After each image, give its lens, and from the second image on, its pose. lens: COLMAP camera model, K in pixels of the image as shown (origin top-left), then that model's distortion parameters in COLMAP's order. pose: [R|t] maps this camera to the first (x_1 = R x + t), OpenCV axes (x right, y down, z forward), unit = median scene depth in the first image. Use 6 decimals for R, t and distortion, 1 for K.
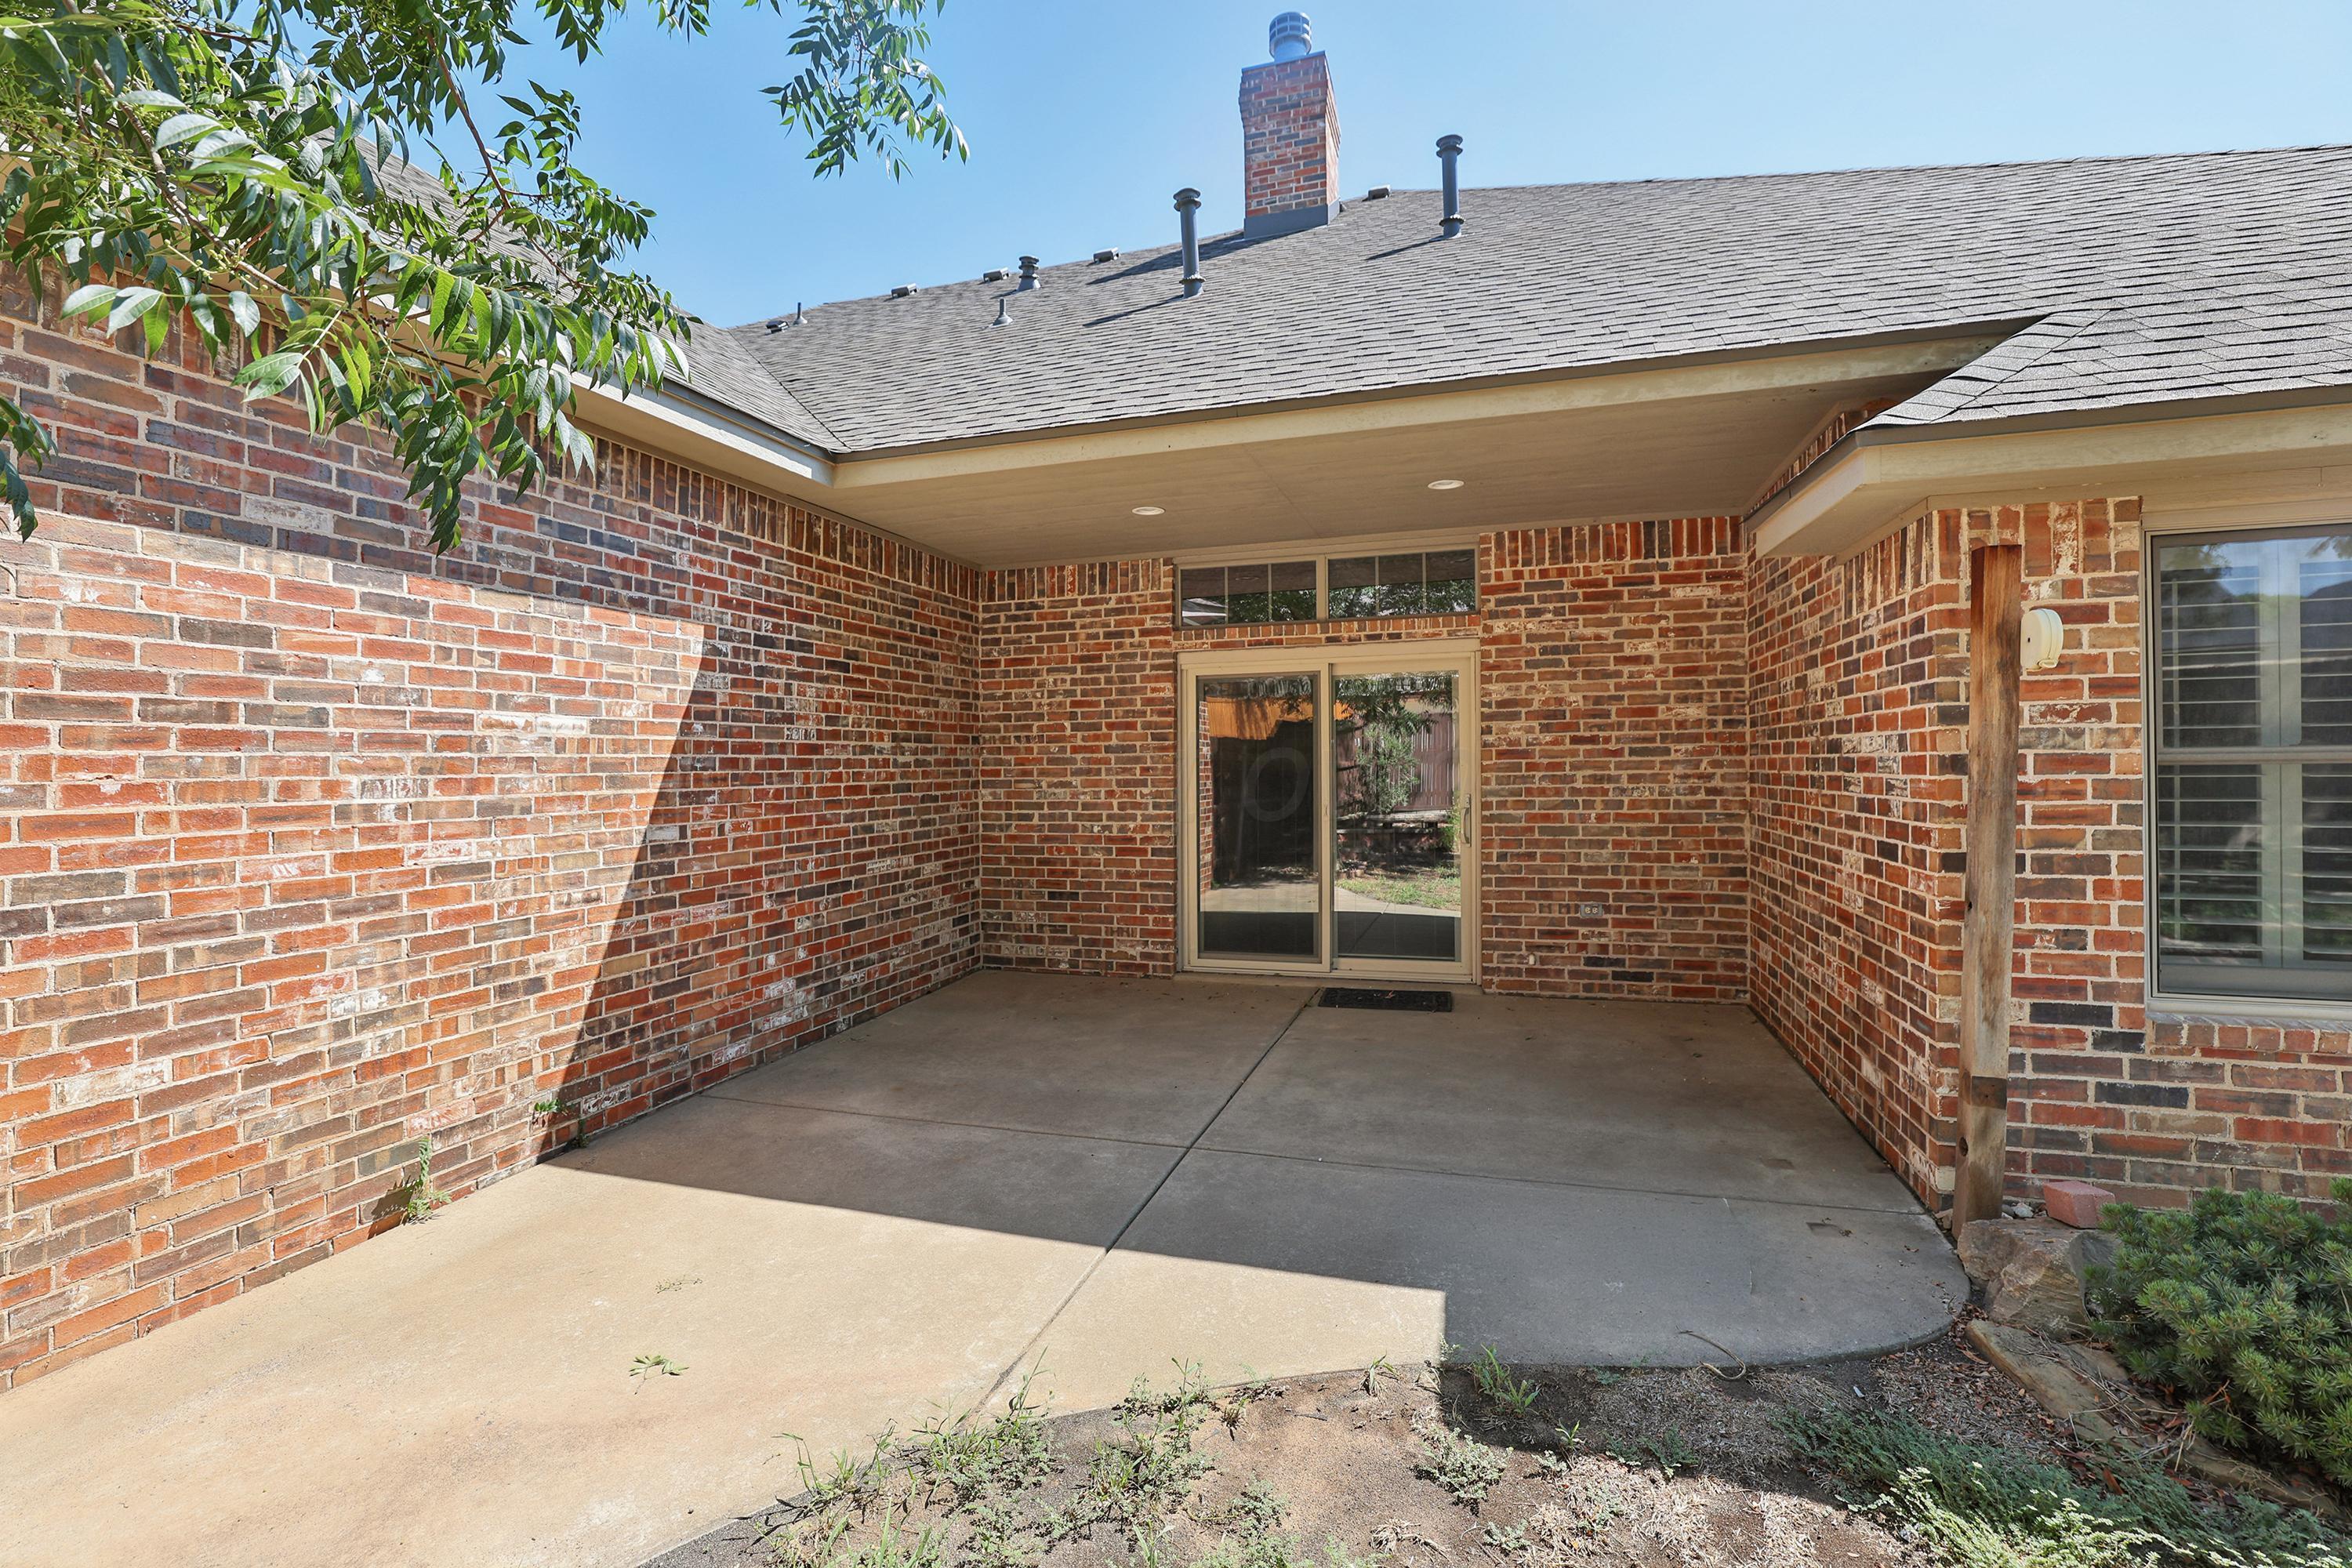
lens RADIAL K [[1015.3, 0, 1180.6], [0, 1015.3, 770.5], [0, 0, 1]] dist [-0.029580, 0.004100]
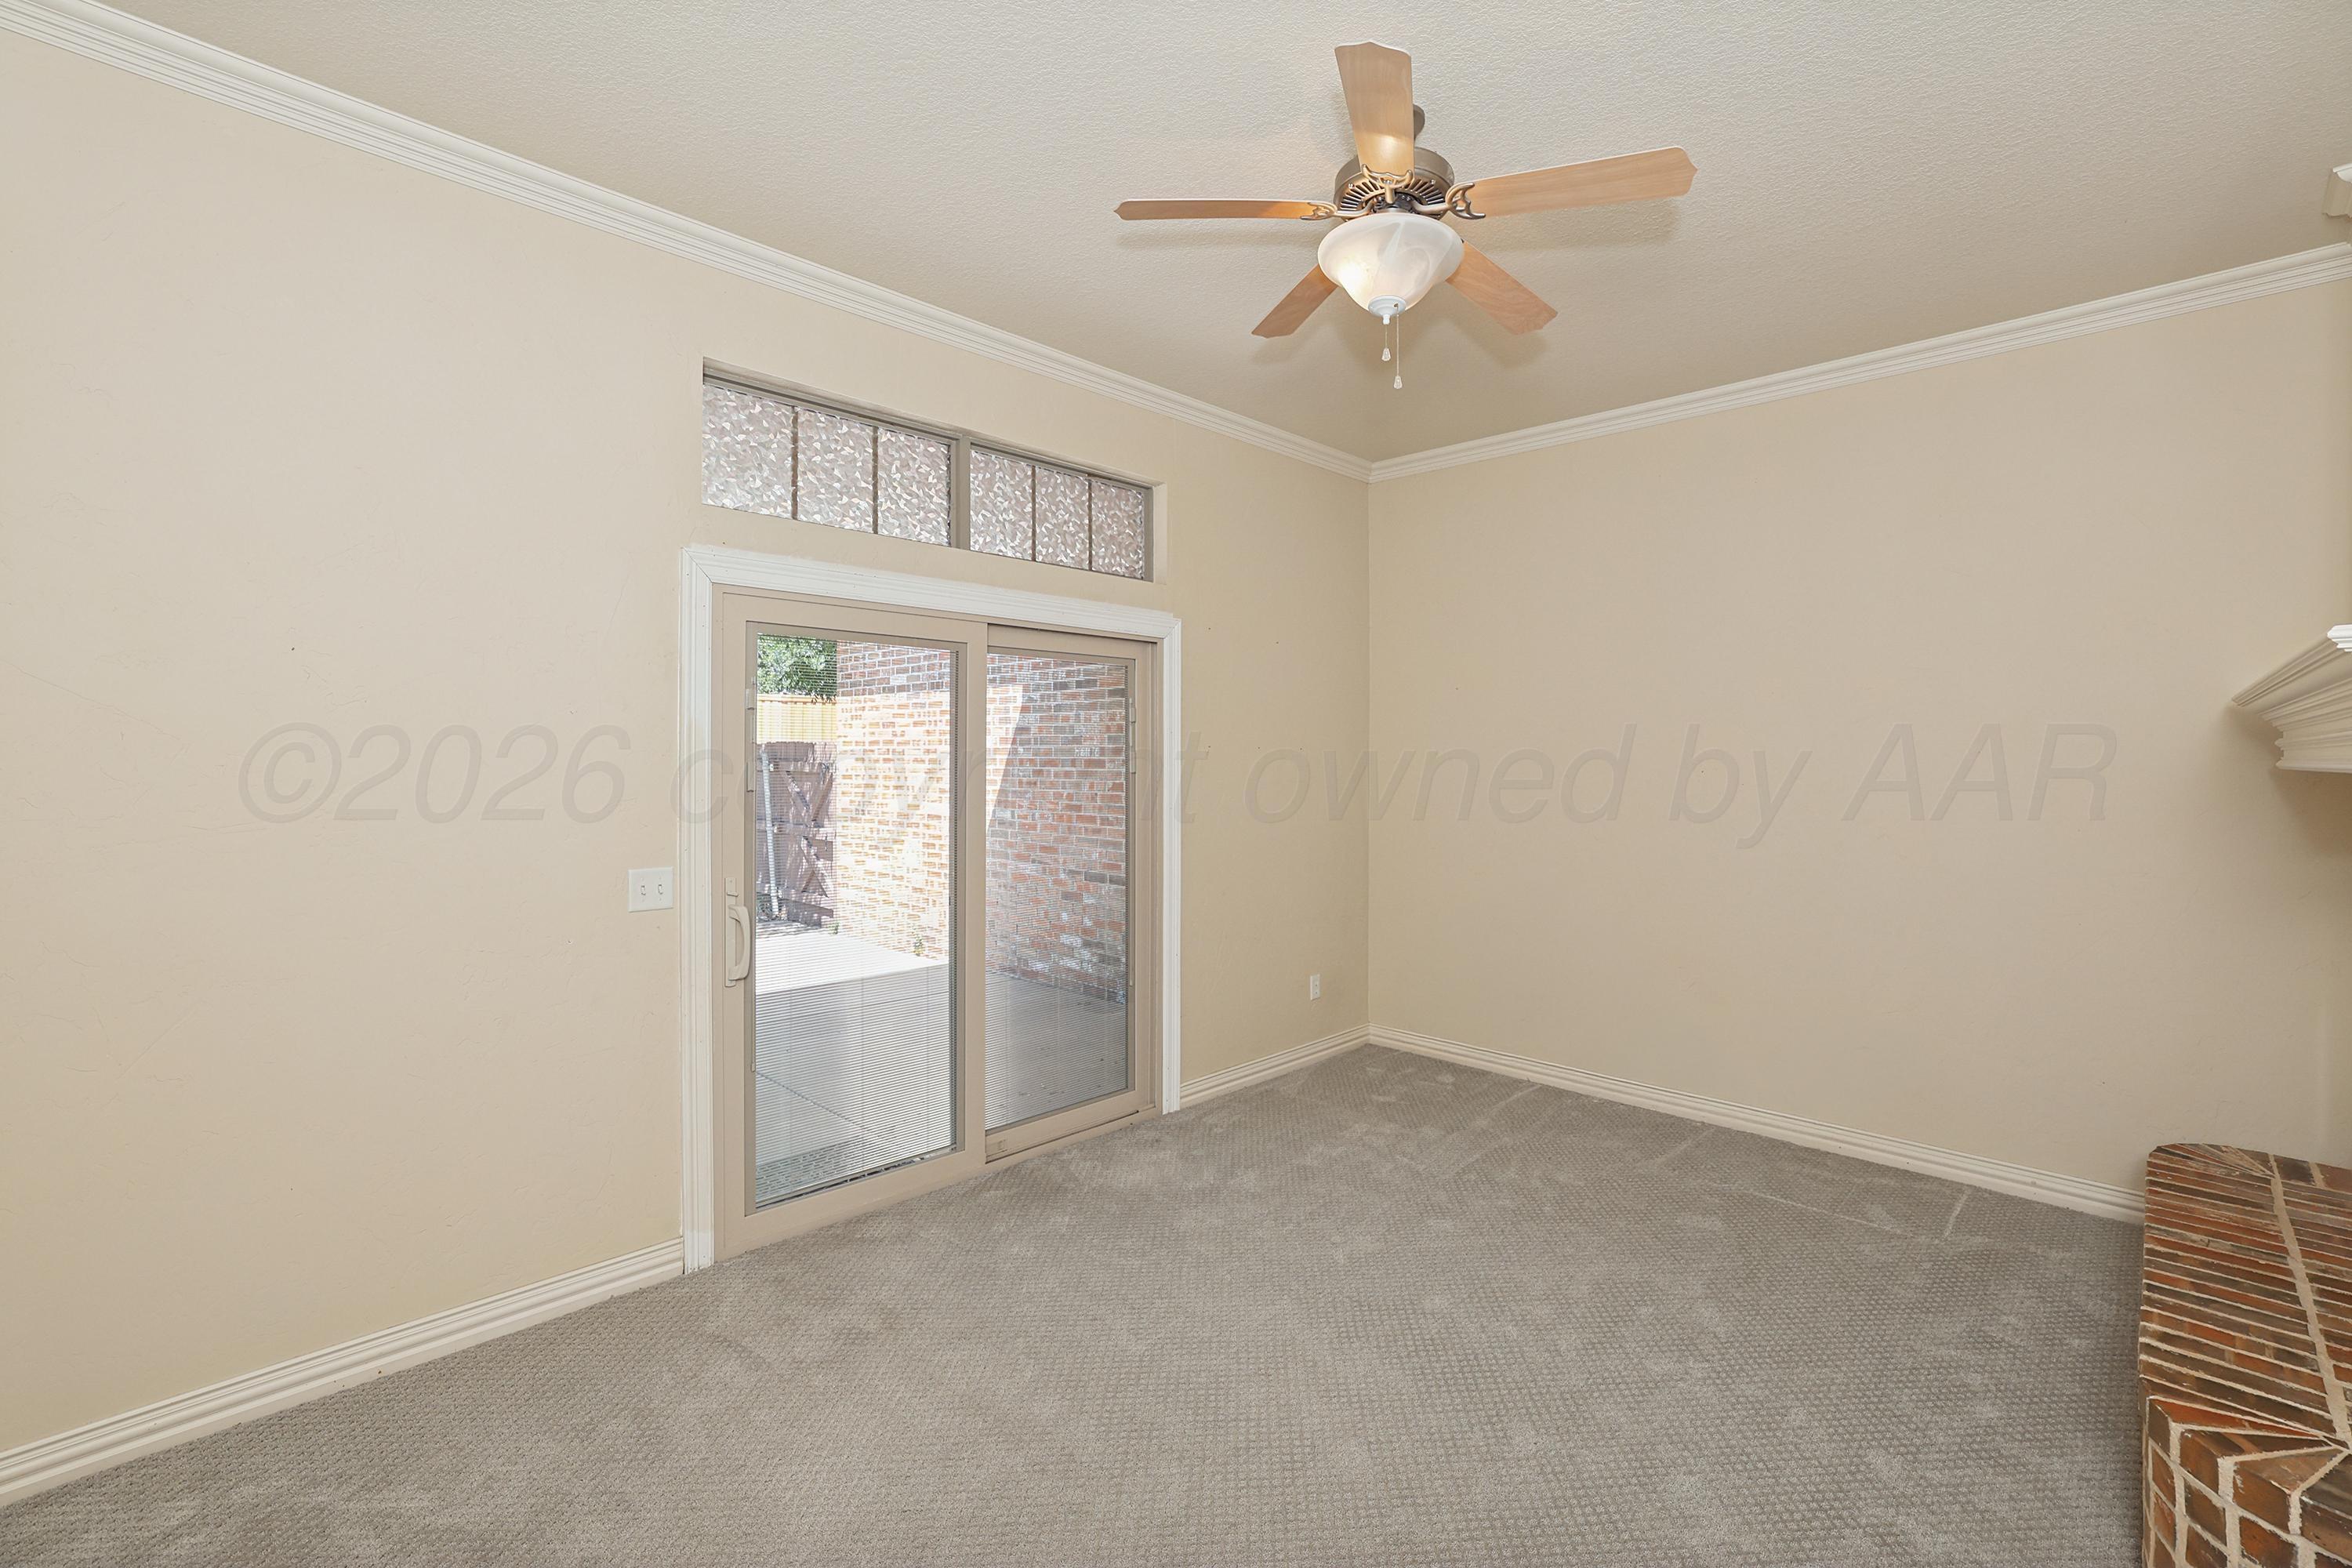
lens RADIAL K [[1015.3, 0, 1176.8], [0, 1015.3, 778.1], [0, 0, 1]] dist [-0.029580, 0.004100]
pose [[-0.455723, 0.023087, -0.889822, 0.806951], [-0.009831, 0.999472, 0.030967, -0.048828], [0.890068, 0.022860, -0.455255, 1.889318]]
